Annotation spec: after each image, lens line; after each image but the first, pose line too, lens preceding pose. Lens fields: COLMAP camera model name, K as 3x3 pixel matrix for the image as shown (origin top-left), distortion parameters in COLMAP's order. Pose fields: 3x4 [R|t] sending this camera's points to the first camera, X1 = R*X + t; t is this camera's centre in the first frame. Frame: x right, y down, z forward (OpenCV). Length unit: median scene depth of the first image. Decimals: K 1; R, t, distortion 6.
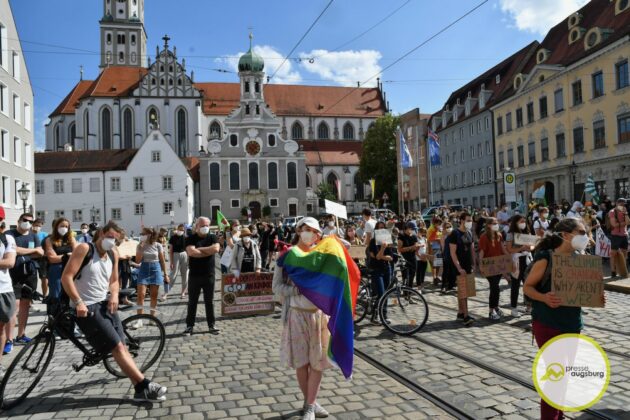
lens RADIAL K [[470.2, 0, 315.7], [0, 470.2, 208.0], [0, 0, 1]] dist [-0.068839, 0.021380]
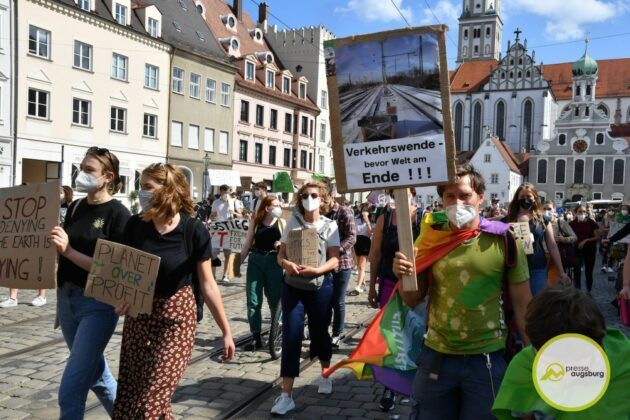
lens RADIAL K [[666.4, 0, 315.8], [0, 666.4, 211.9], [0, 0, 1]] dist [0.066087, 0.000000]
pose [[0.796239, 0.070894, -0.600814, 0.329336], [-0.046528, 0.997345, 0.056021, -0.032853], [0.603190, -0.016651, 0.797423, -0.634558]]
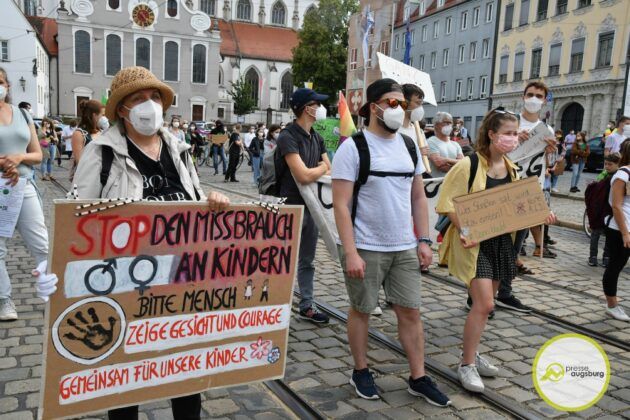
lens RADIAL K [[606.1, 0, 326.4], [0, 606.1, 205.8], [0, 0, 1]] dist [0.078396, 0.000000]
pose [[0.982766, 0.067774, 0.171980, -0.006402], [-0.091206, 0.987015, 0.132225, 0.002761], [-0.160786, -0.145632, 0.976186, 0.038206]]
